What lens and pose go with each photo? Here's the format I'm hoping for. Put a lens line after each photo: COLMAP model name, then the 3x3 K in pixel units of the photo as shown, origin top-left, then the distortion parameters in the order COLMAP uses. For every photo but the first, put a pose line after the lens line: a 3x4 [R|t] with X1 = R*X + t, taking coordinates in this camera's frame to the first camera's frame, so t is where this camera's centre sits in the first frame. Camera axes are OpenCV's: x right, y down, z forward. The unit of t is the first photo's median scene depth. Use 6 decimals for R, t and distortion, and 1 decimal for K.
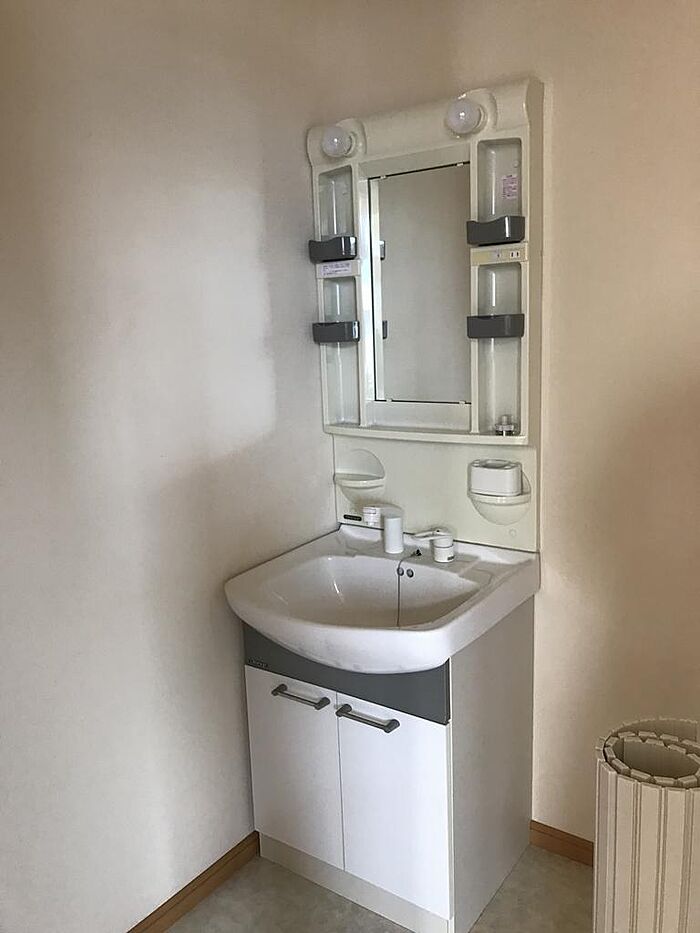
lens RADIAL K [[769.2, 0, 350.0], [0, 769.2, 466.5], [0, 0, 1]] dist [0.096509, -0.271724]
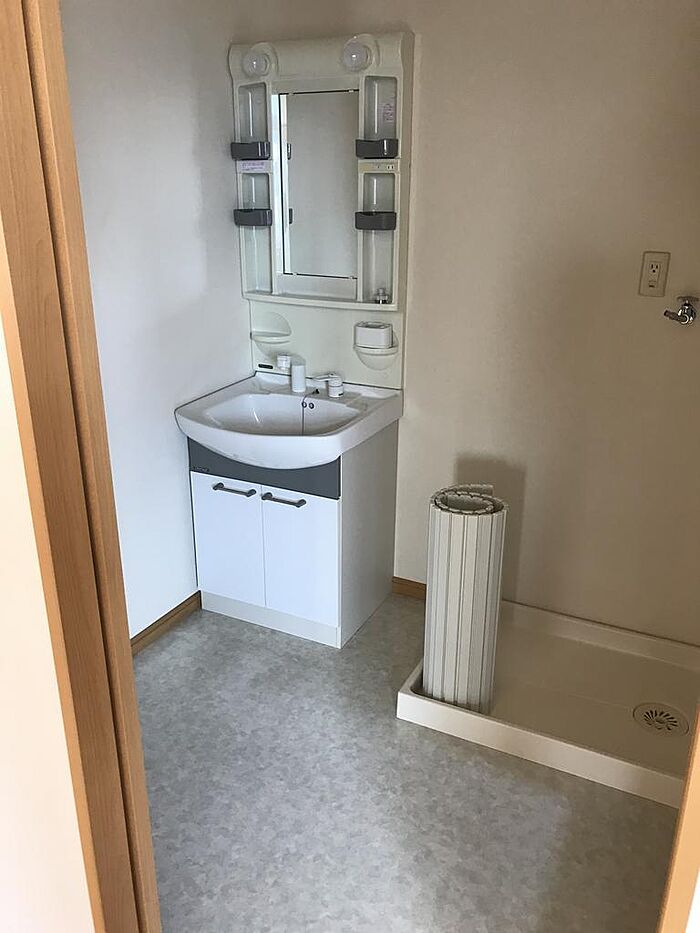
lens RADIAL K [[769.2, 0, 350.0], [0, 769.2, 466.5], [0, 0, 1]] dist [0.096509, -0.271724]
pose [[0.988309, -0.011675, 0.152018, -0.064196], [-0.013874, 0.986040, 0.165929, 0.017728], [-0.151833, -0.166098, 0.974350, -0.366381]]
